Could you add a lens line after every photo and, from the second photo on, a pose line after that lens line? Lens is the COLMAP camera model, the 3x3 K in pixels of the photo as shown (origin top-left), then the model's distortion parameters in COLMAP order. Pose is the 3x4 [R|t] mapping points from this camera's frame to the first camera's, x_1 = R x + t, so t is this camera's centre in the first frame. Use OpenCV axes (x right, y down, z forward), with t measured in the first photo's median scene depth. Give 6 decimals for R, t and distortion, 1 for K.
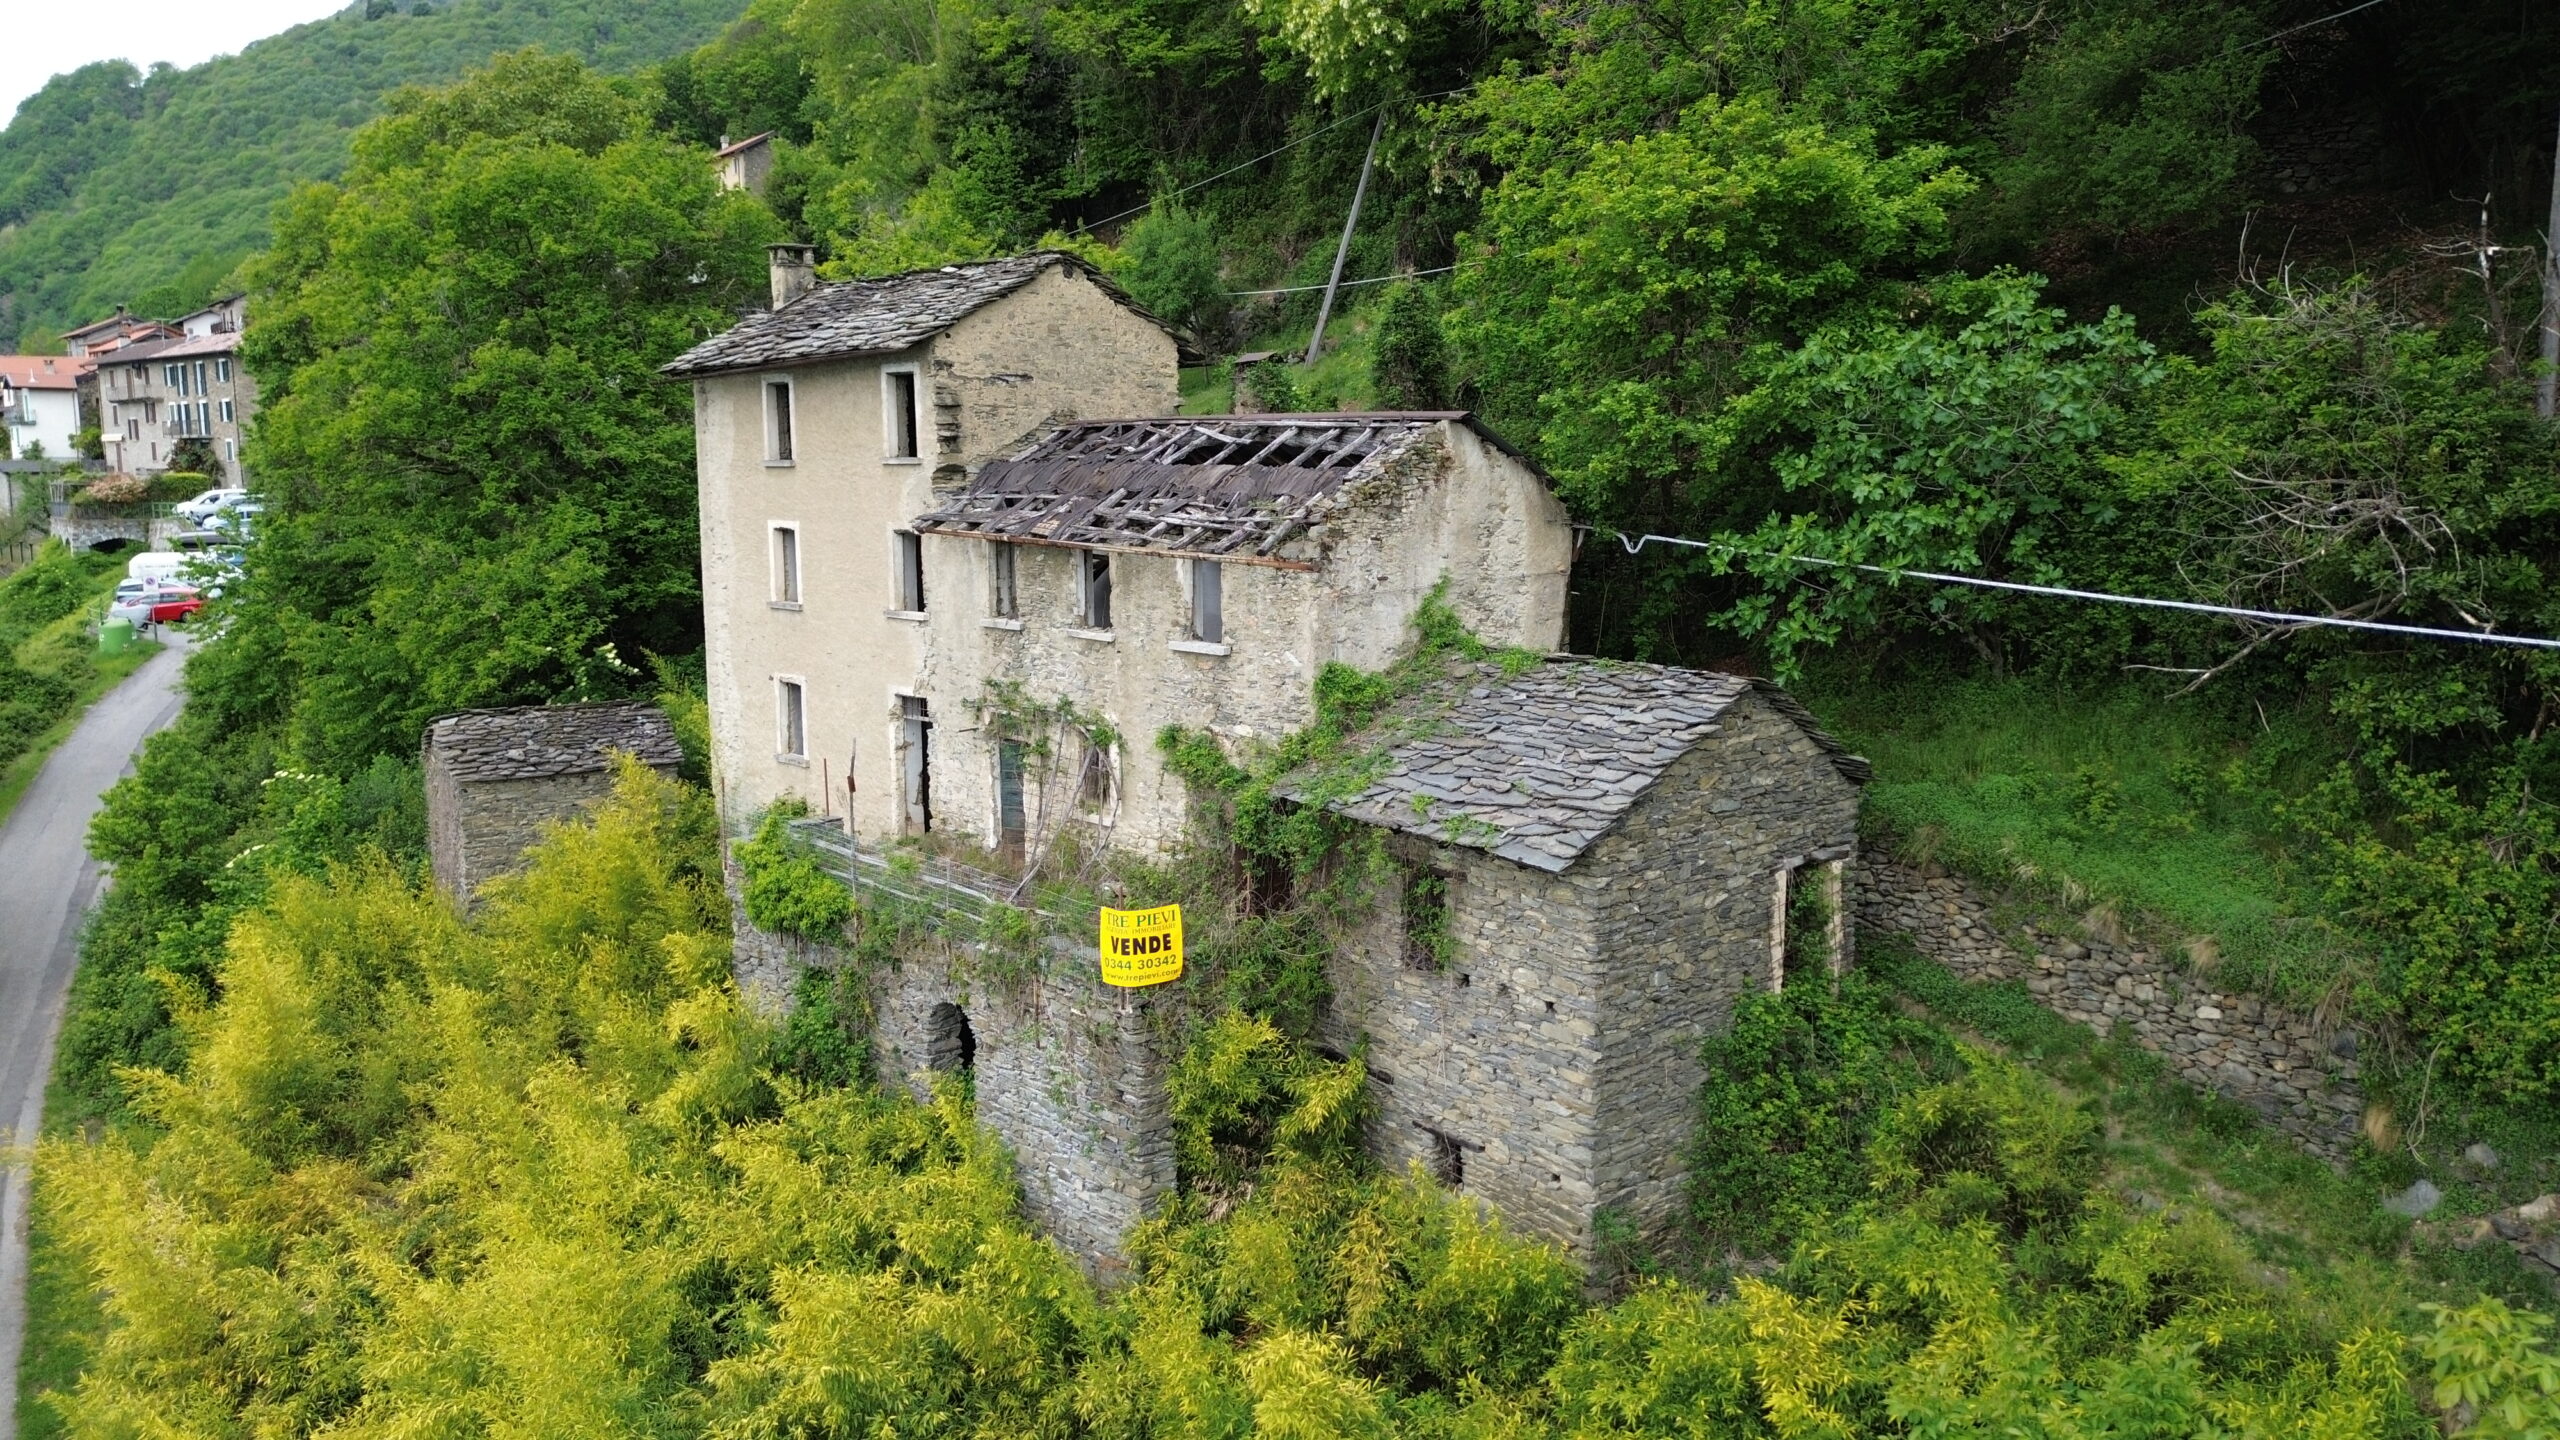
lens RADIAL K [[1816.3, 0, 1289.1], [0, 1816.3, 726.5], [0, 0, 1]] dist [0.088820, -0.084021]
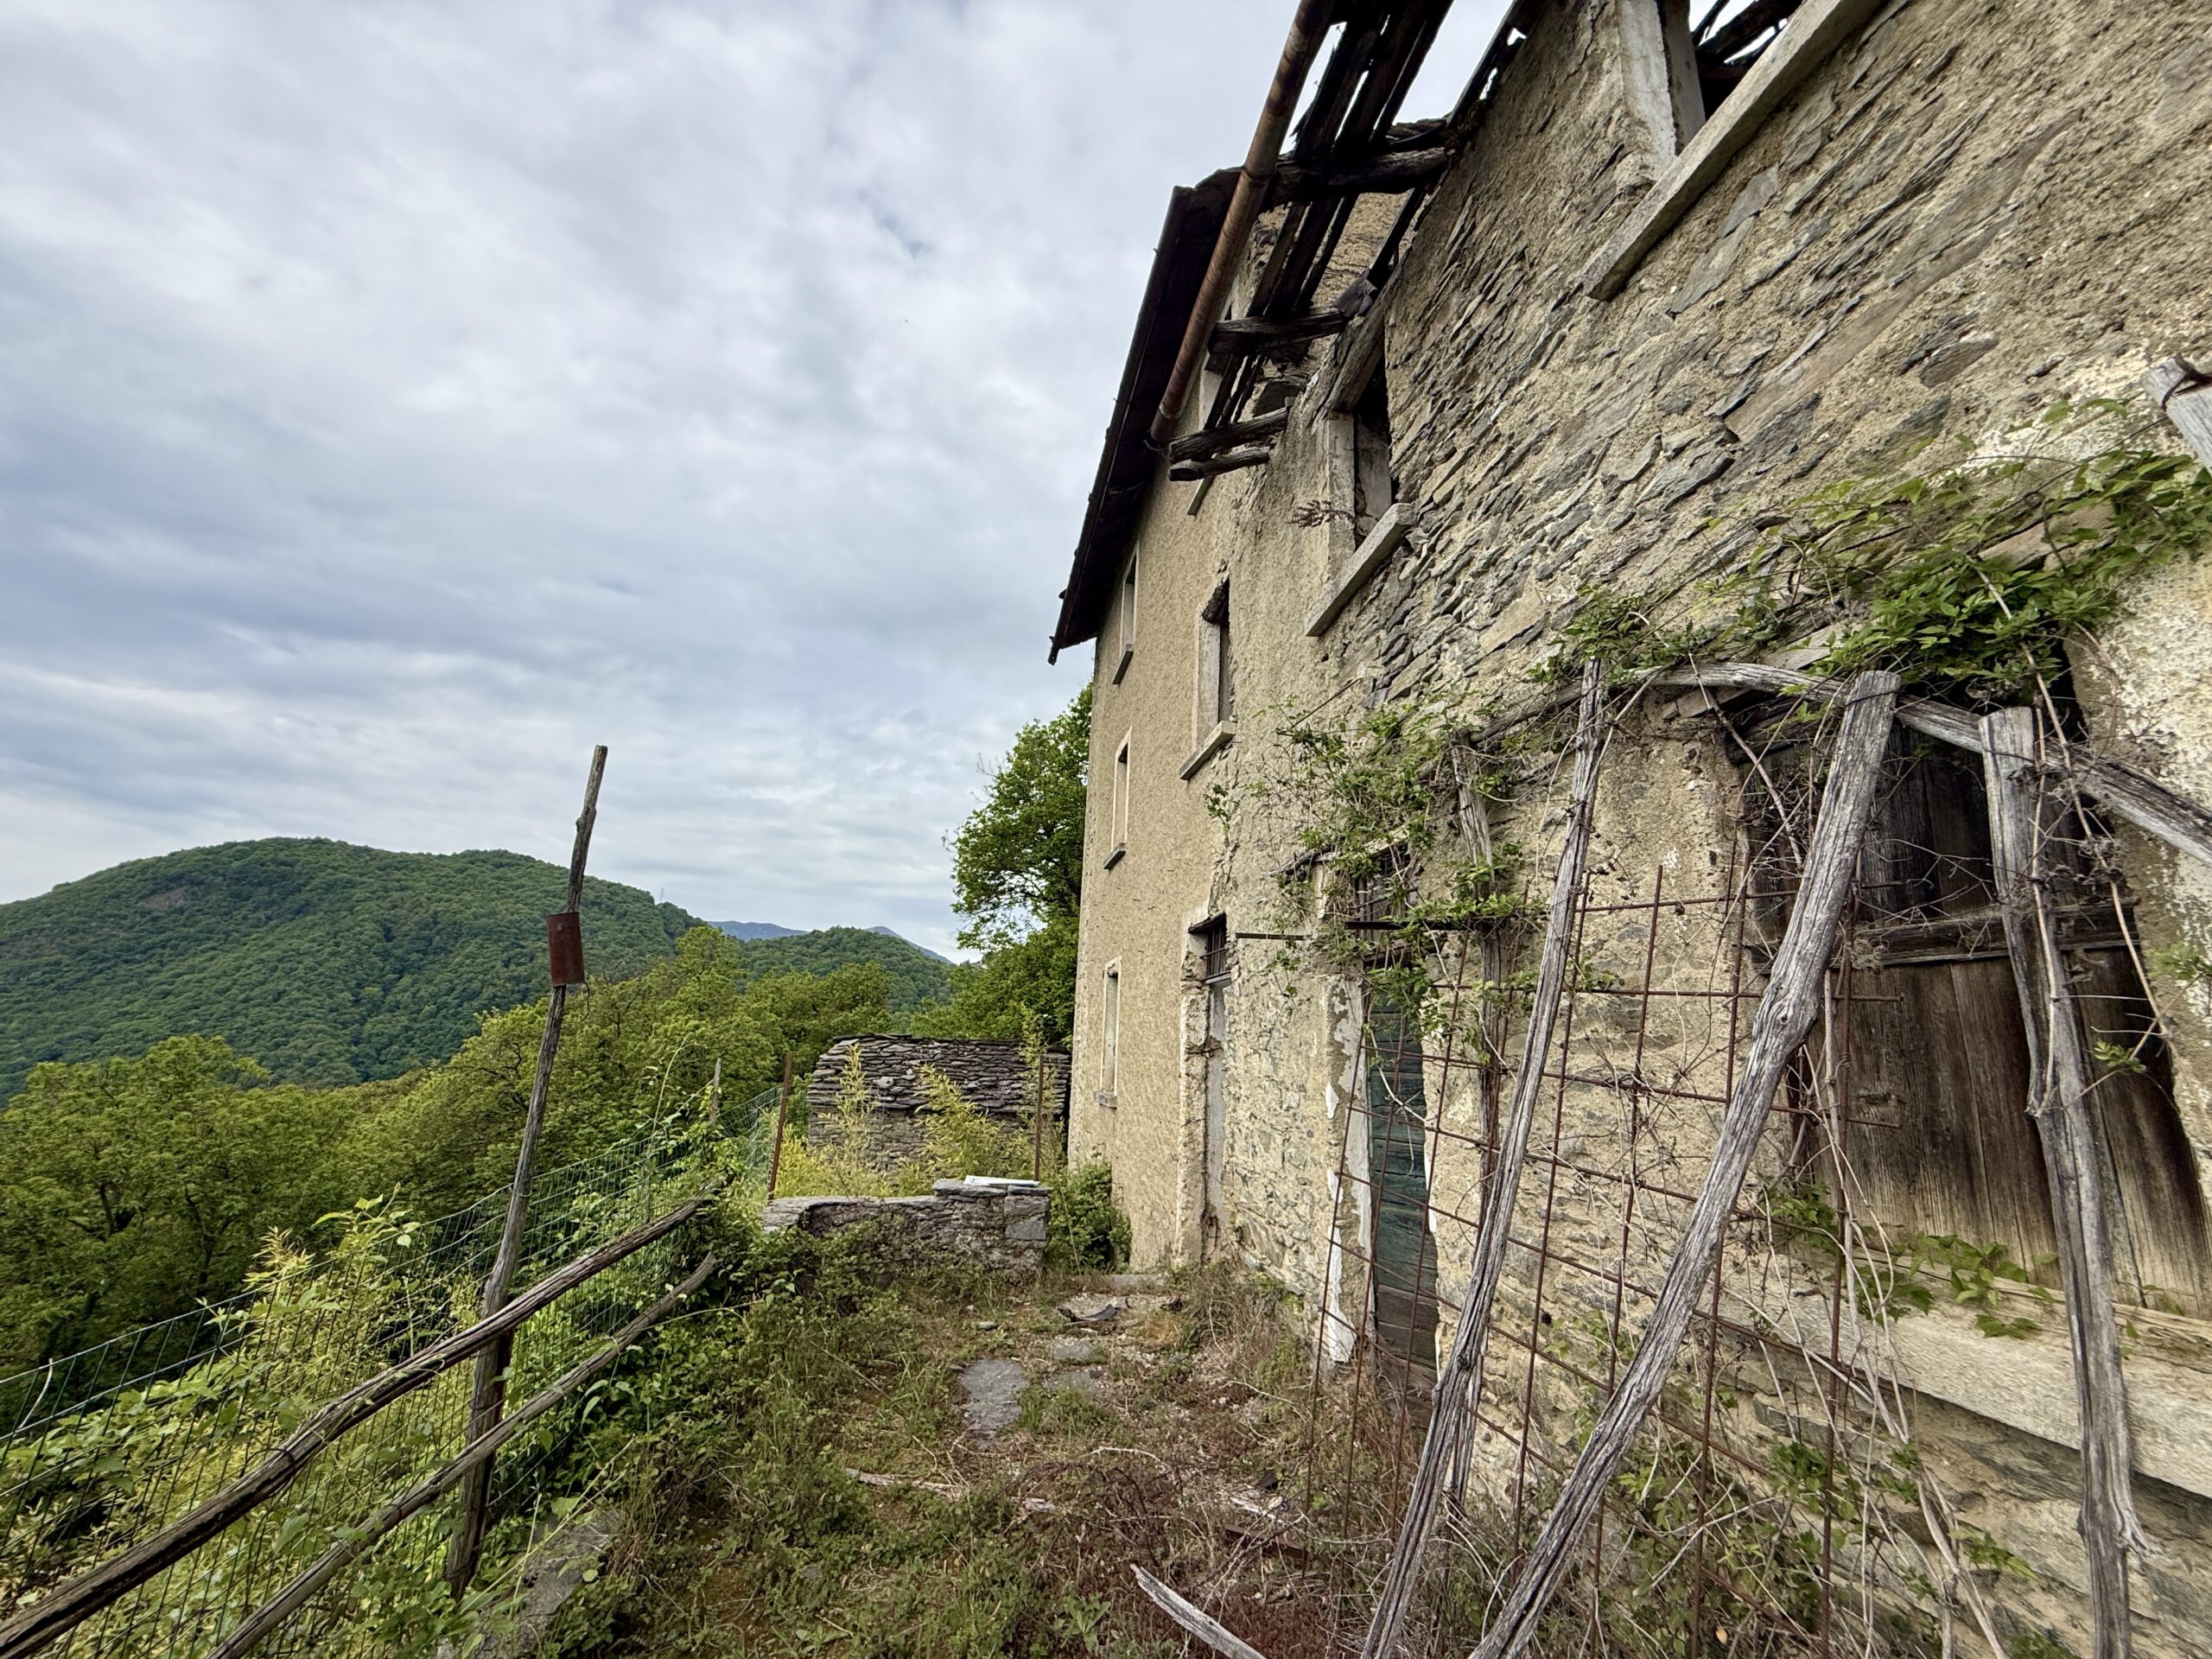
lens RADIAL K [[883.7, 0, 1095.4], [0, 883.7, 830.9], [0, 0, 1]] dist [-0.001283, 0.000385]
pose [[0.817737, -0.096848, -0.567386, -0.135336], [-0.125320, 0.932138, -0.339725, 0.051661], [0.561784, 0.348911, 0.750107, 1.055160]]
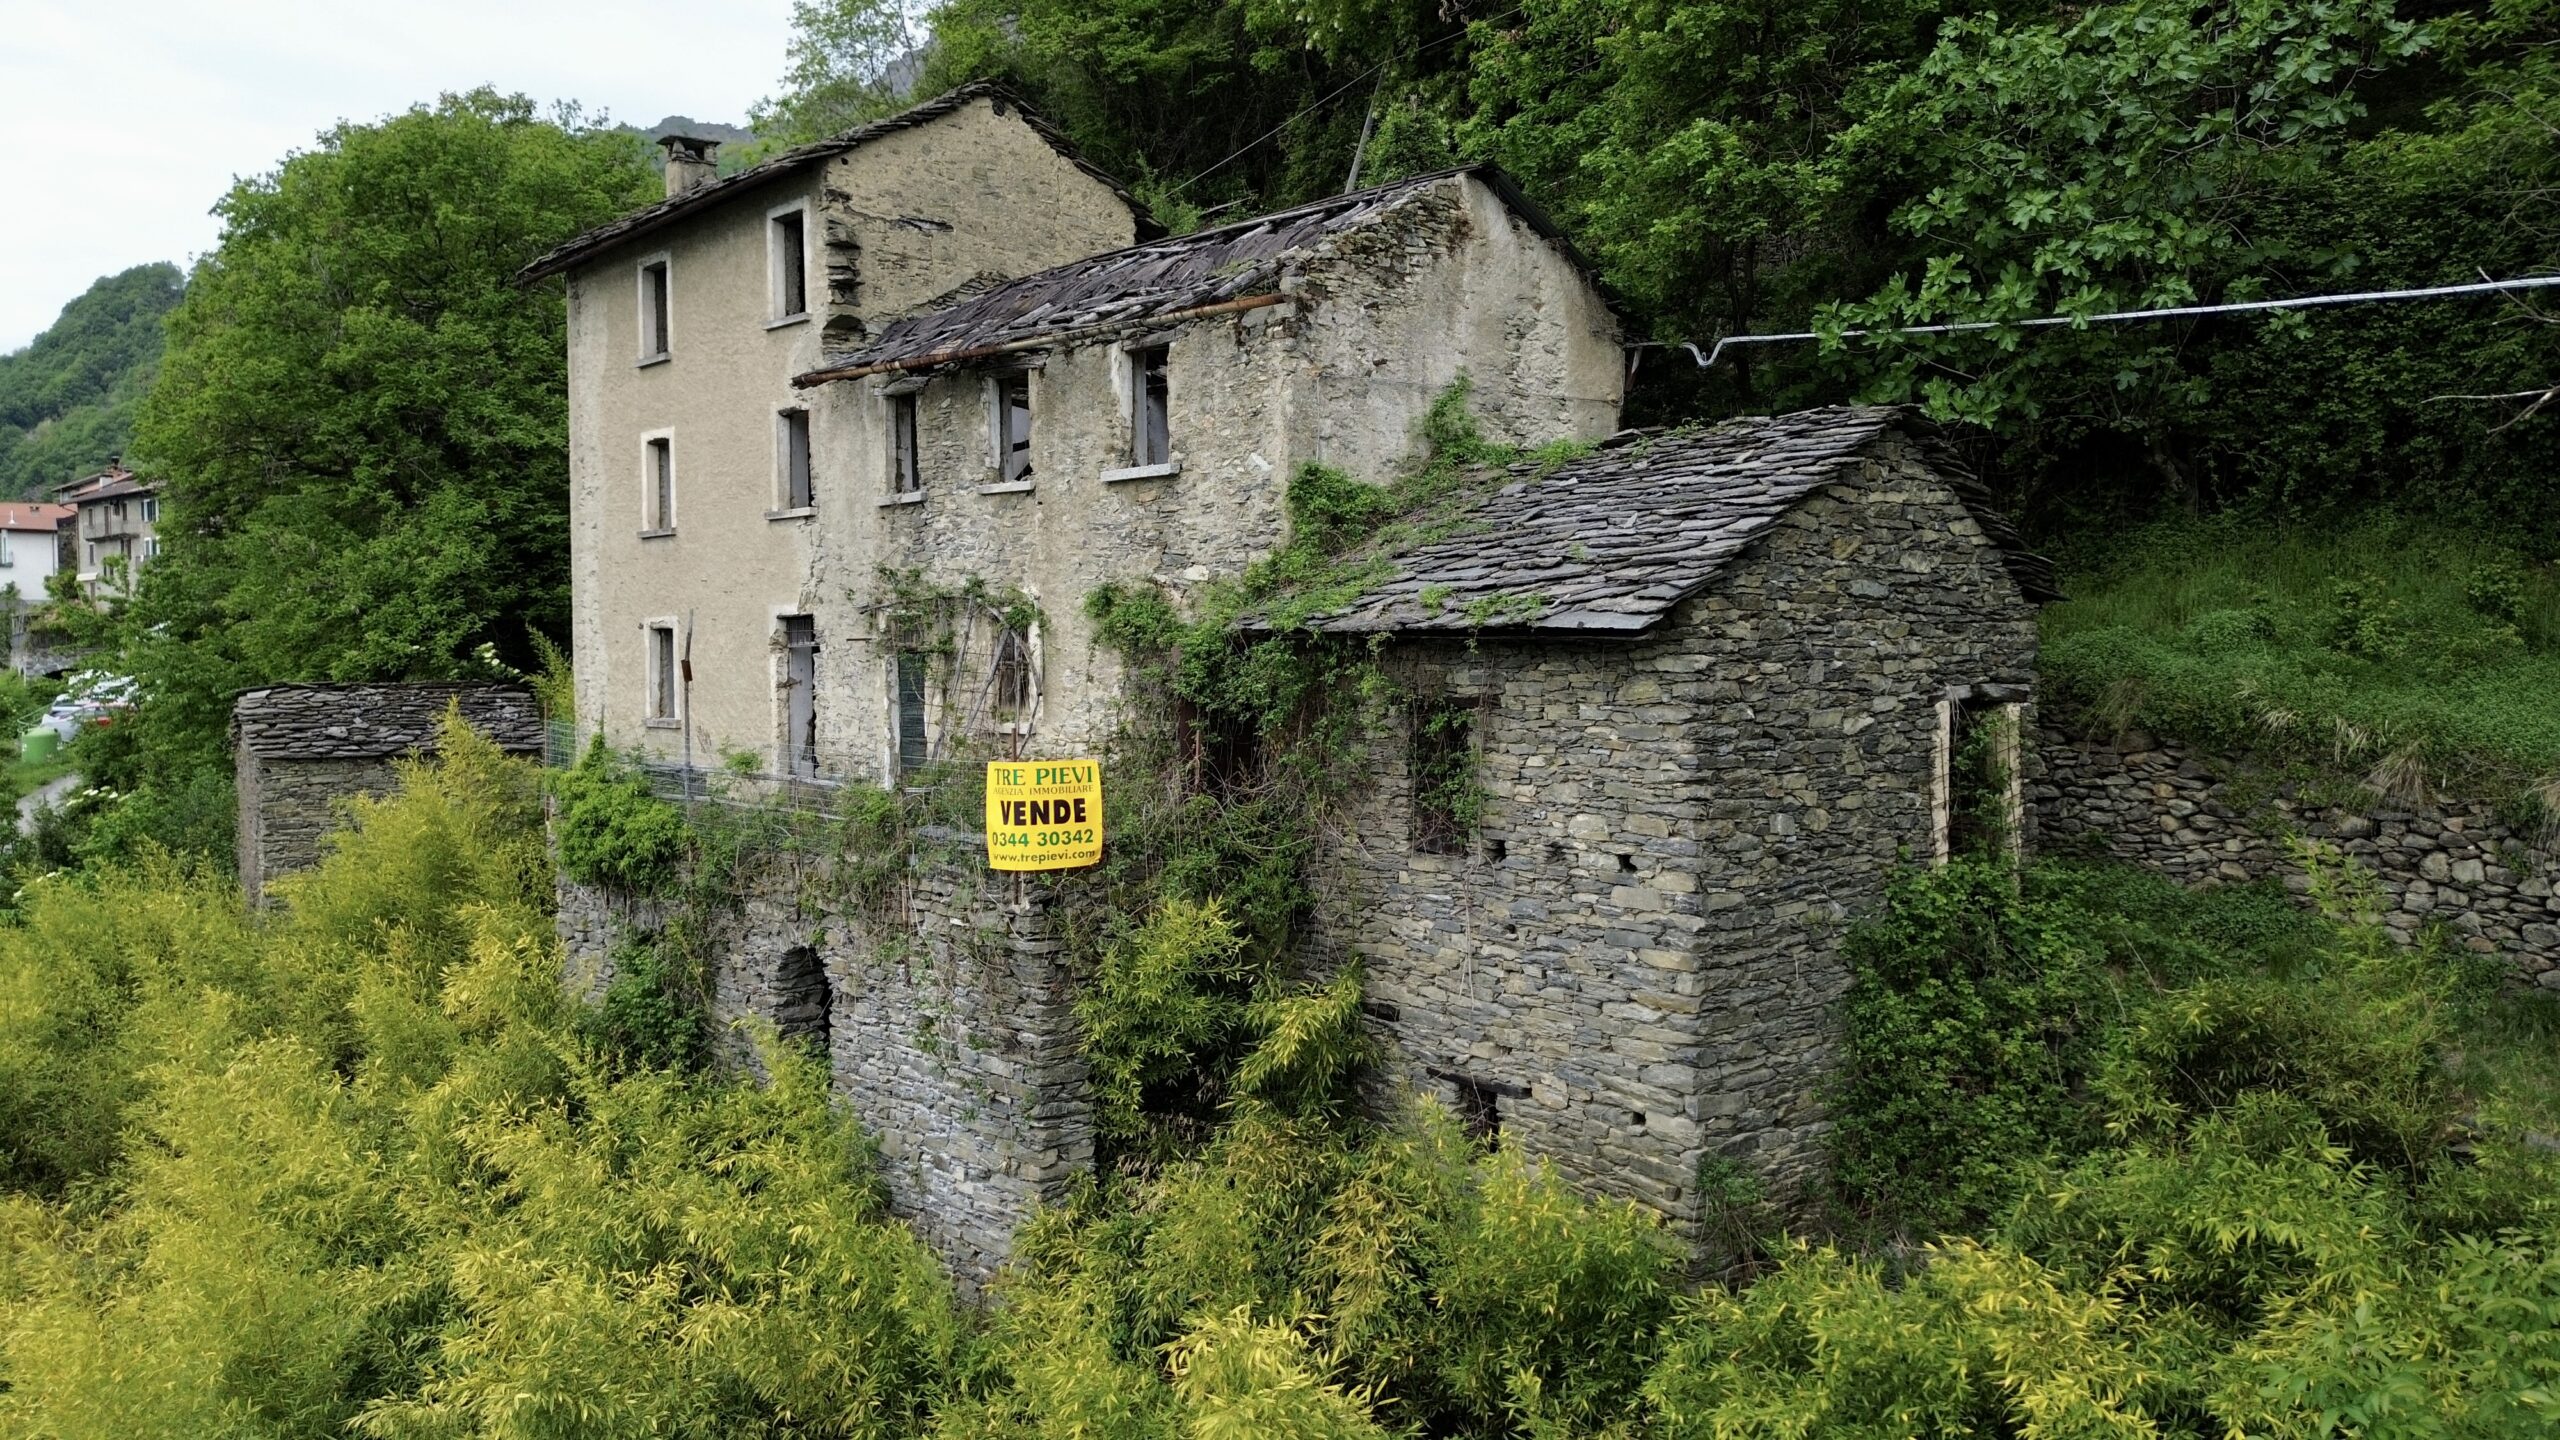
lens RADIAL K [[1816.3, 0, 1289.1], [0, 1816.3, 726.5], [0, 0, 1]] dist [0.088820, -0.084021]
pose [[0.999982, -0.003300, -0.004991, 0.017344], [0.002786, 0.995000, -0.099840, 0.146293], [0.005295, 0.099825, 0.994991, 0.267303]]
